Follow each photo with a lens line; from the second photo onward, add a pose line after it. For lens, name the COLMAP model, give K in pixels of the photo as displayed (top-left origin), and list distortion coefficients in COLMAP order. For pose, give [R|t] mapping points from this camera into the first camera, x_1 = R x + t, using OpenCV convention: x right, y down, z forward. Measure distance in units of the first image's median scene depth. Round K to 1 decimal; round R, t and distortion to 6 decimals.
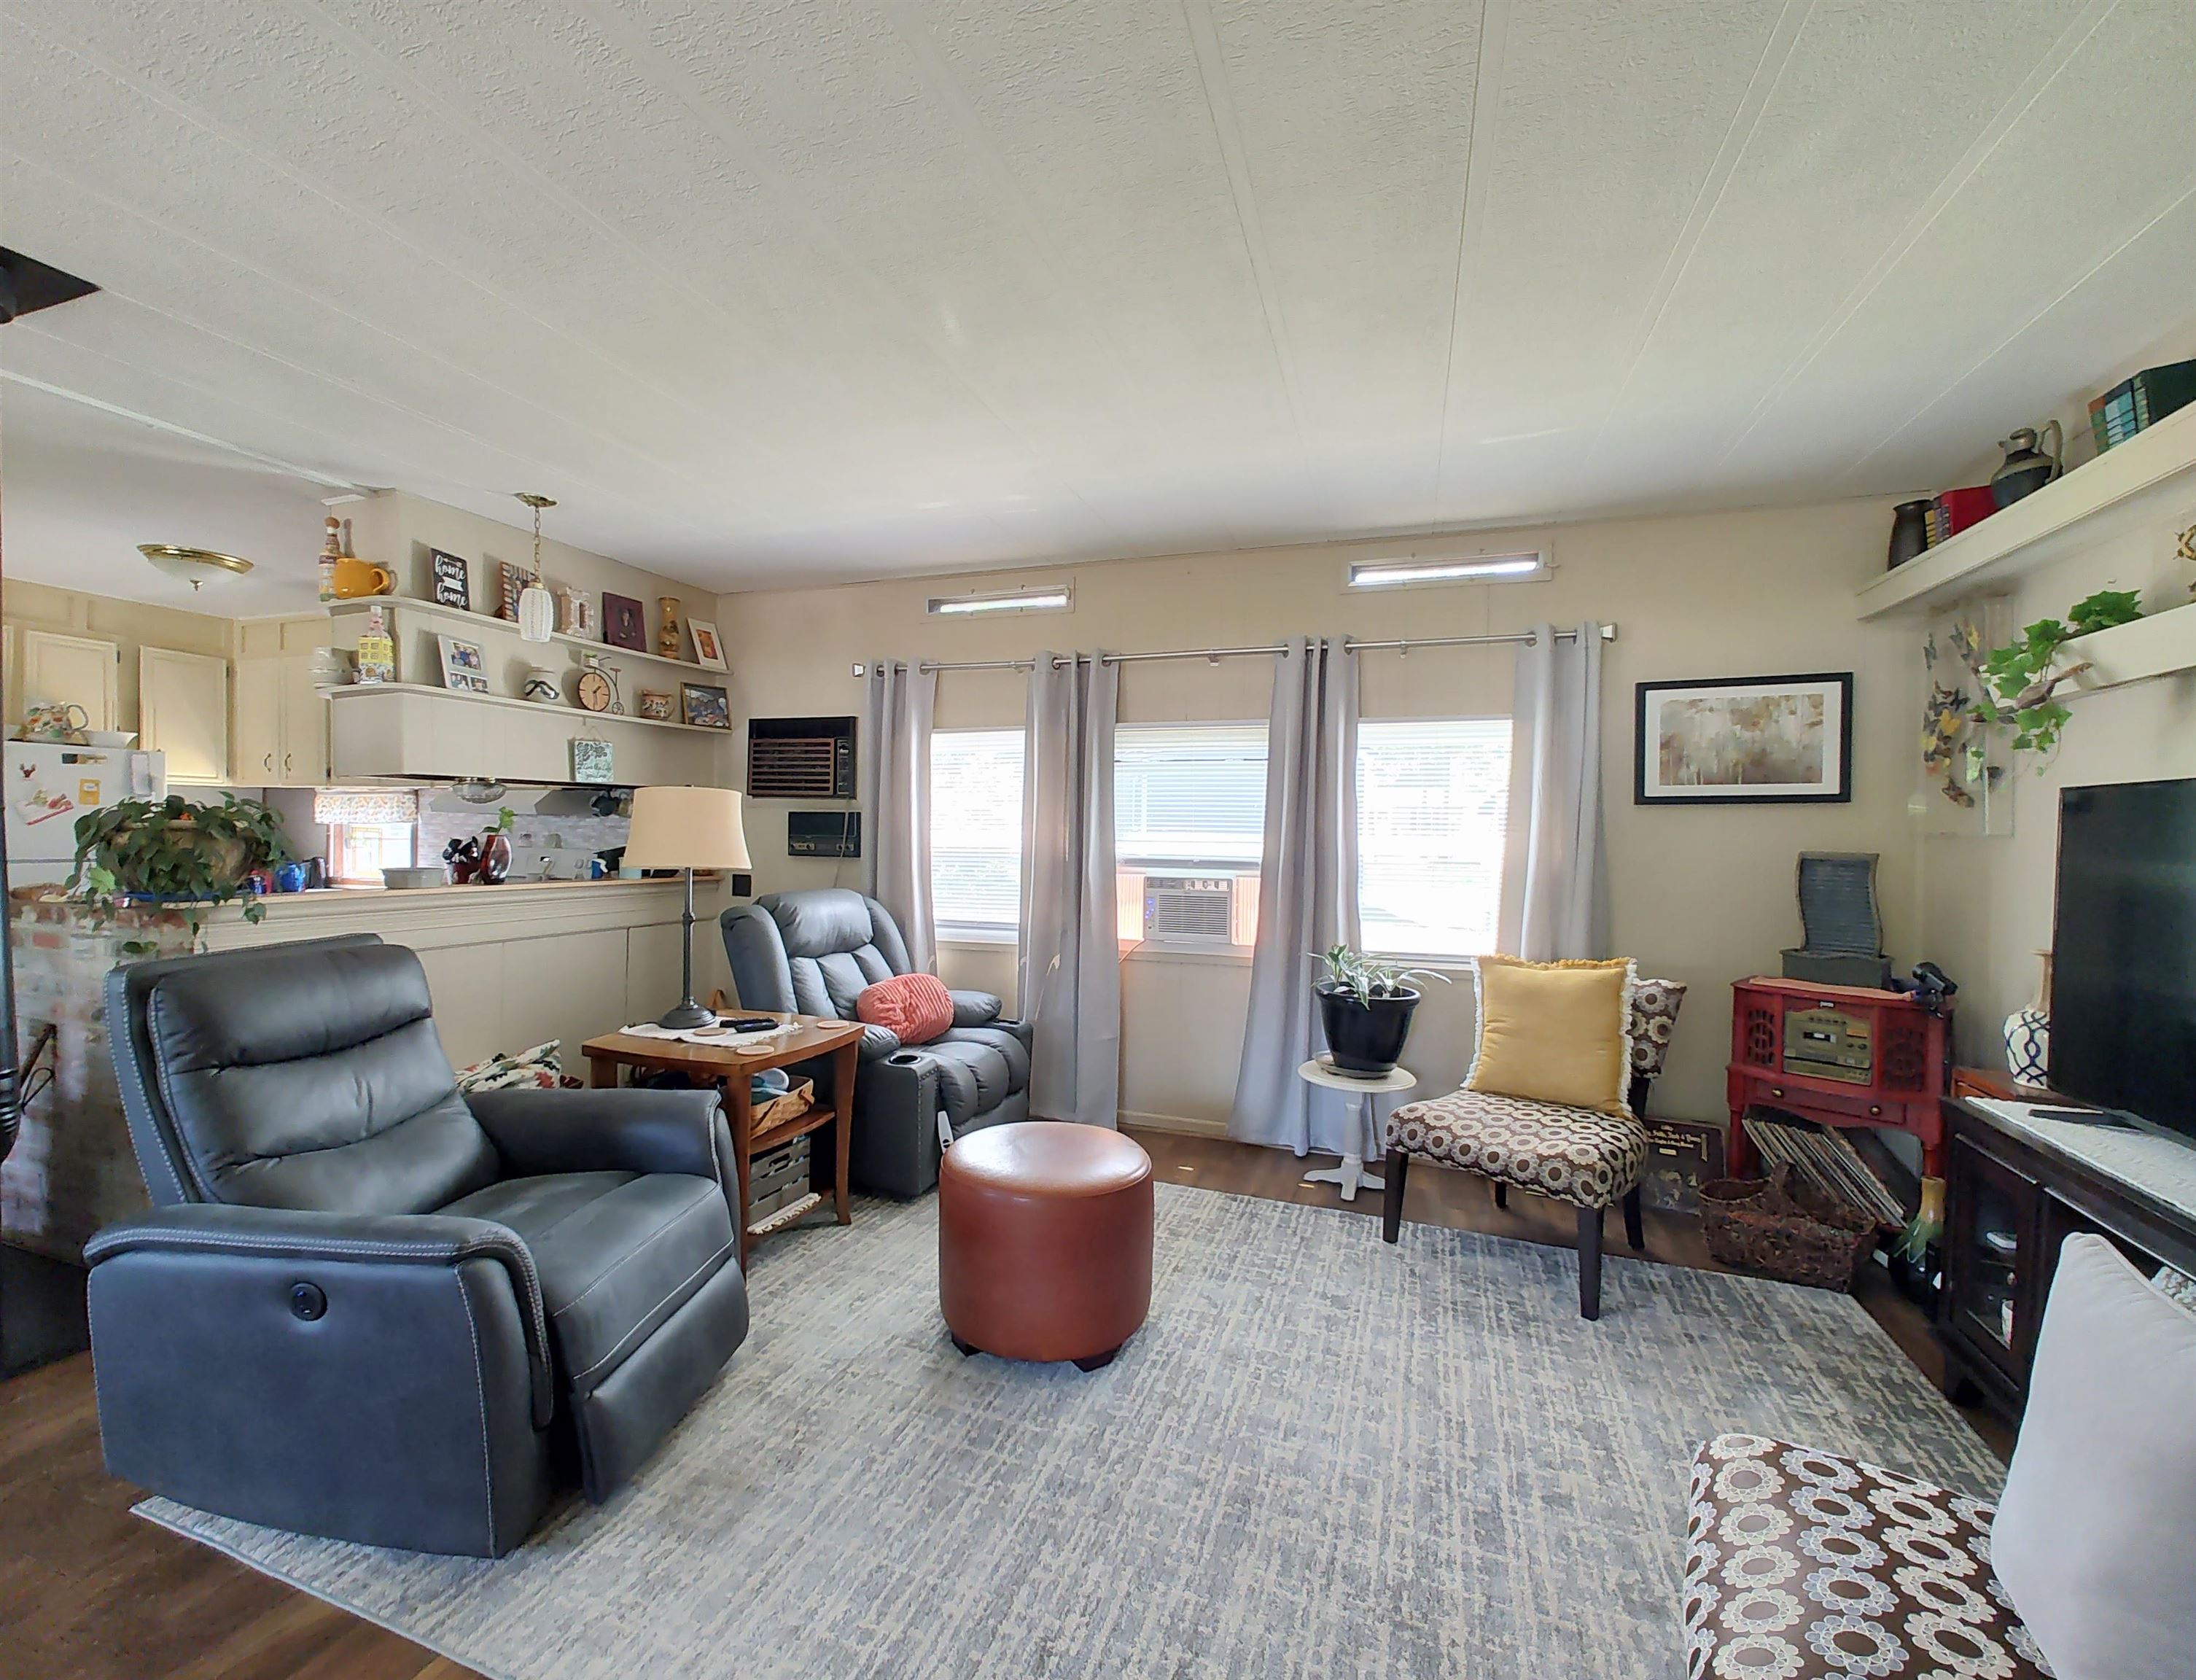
lens RADIAL K [[936.9, 0, 1107.4], [0, 936.9, 828.4], [0, 0, 1]] dist [-0.010483, 0.000625]
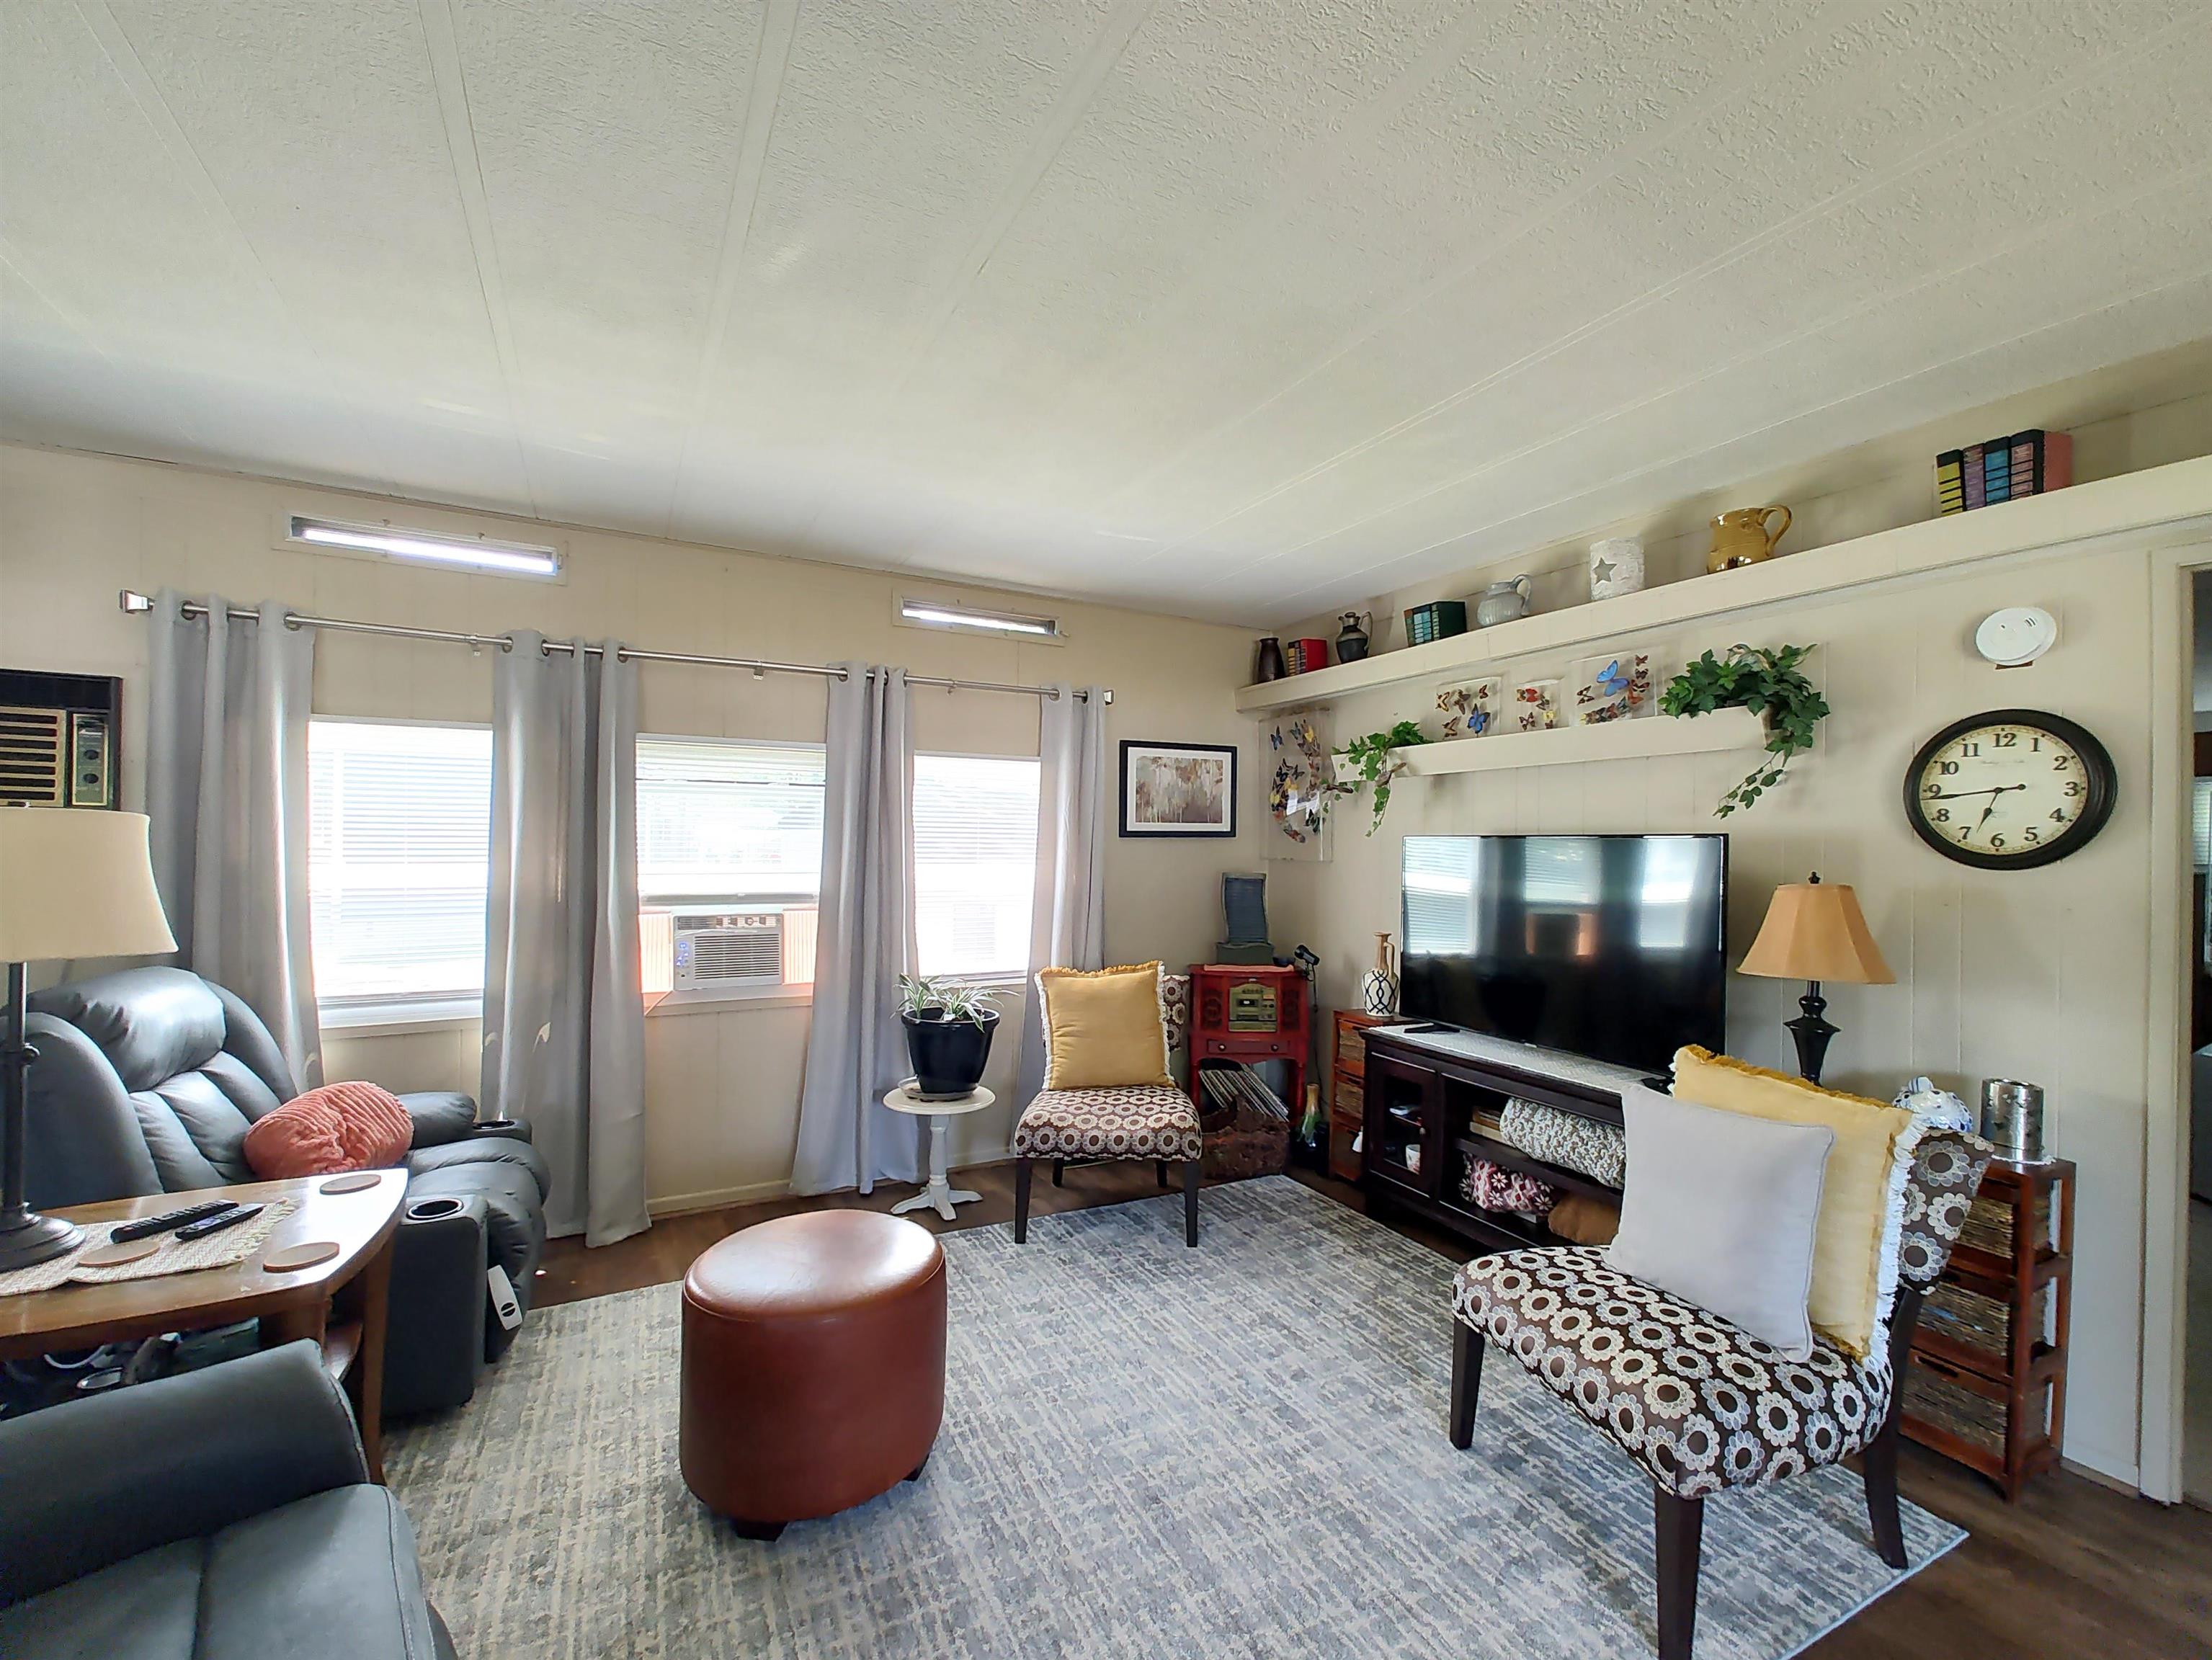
lens RADIAL K [[924.3, 0, 1107.8], [0, 924.3, 833.8], [0, 0, 1]] dist [-0.040927, 0.011924]
pose [[0.662874, 0.003832, 0.748721, -0.398027], [-0.004595, 0.999989, -0.001050, -0.030199], [-0.748717, -0.002744, 0.662884, 0.200519]]
